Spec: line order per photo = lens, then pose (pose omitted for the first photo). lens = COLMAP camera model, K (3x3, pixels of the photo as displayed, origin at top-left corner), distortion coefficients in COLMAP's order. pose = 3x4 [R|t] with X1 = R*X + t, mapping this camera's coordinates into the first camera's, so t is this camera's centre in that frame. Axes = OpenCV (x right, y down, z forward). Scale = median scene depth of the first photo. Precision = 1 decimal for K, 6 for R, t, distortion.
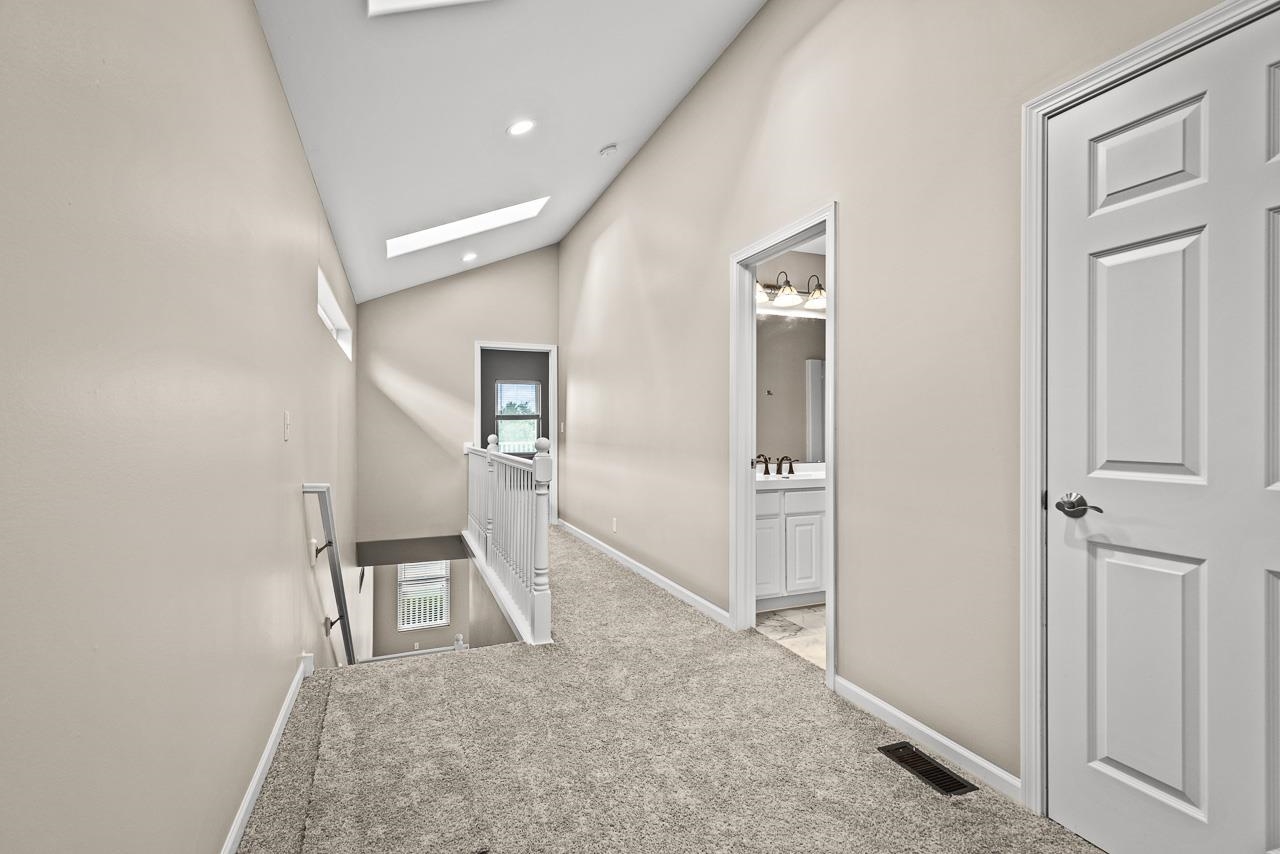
lens RADIAL K [[587.0, 0, 640.0], [0, 587.0, 427.0], [0, 0, 1]] dist [0.006624, -0.000118]
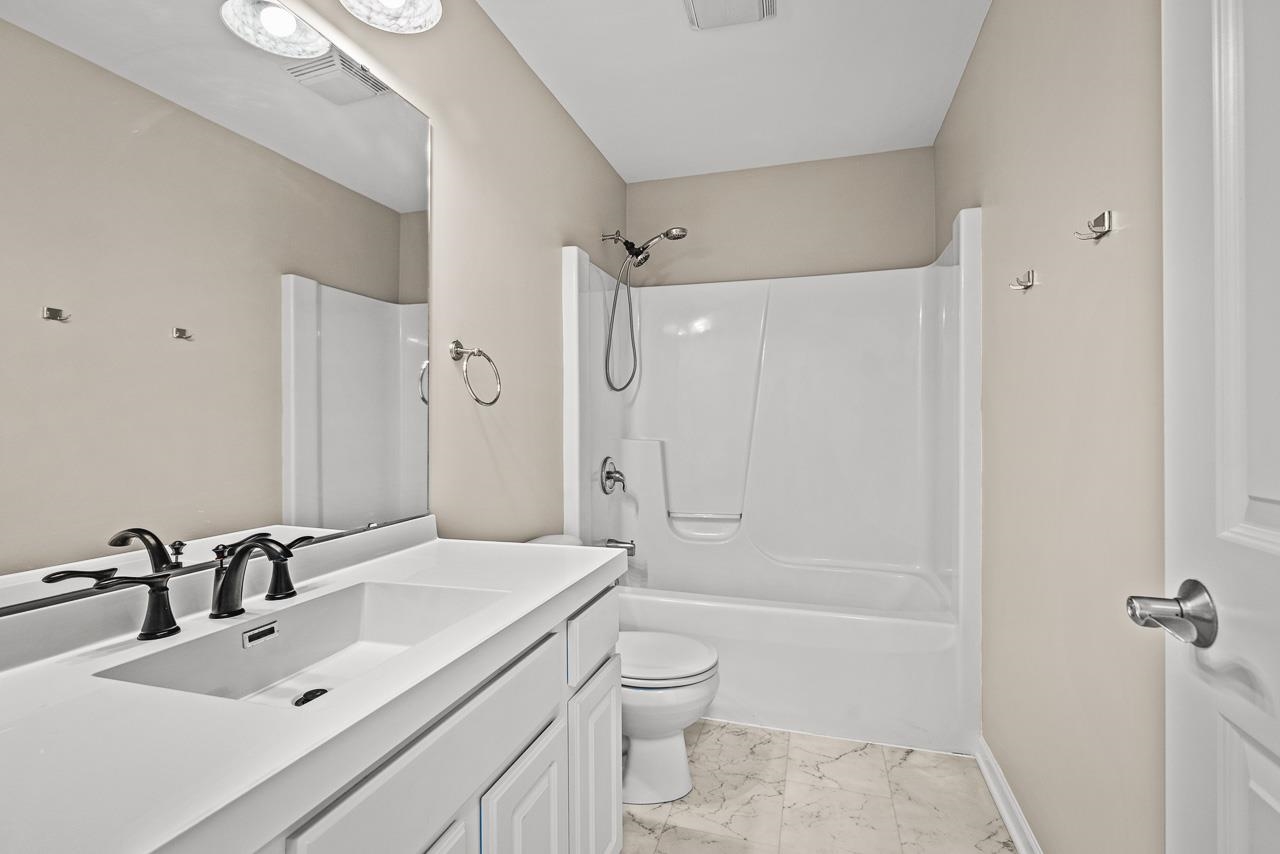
lens RADIAL K [[587.0, 0, 640.0], [0, 587.0, 427.0], [0, 0, 1]] dist [0.006624, -0.000118]
pose [[0.644460, -0.005000, 0.764621, 0.163163], [0.002955, 0.999987, 0.004048, 0.005041], [-0.764632, -0.000350, 0.644467, 0.720083]]
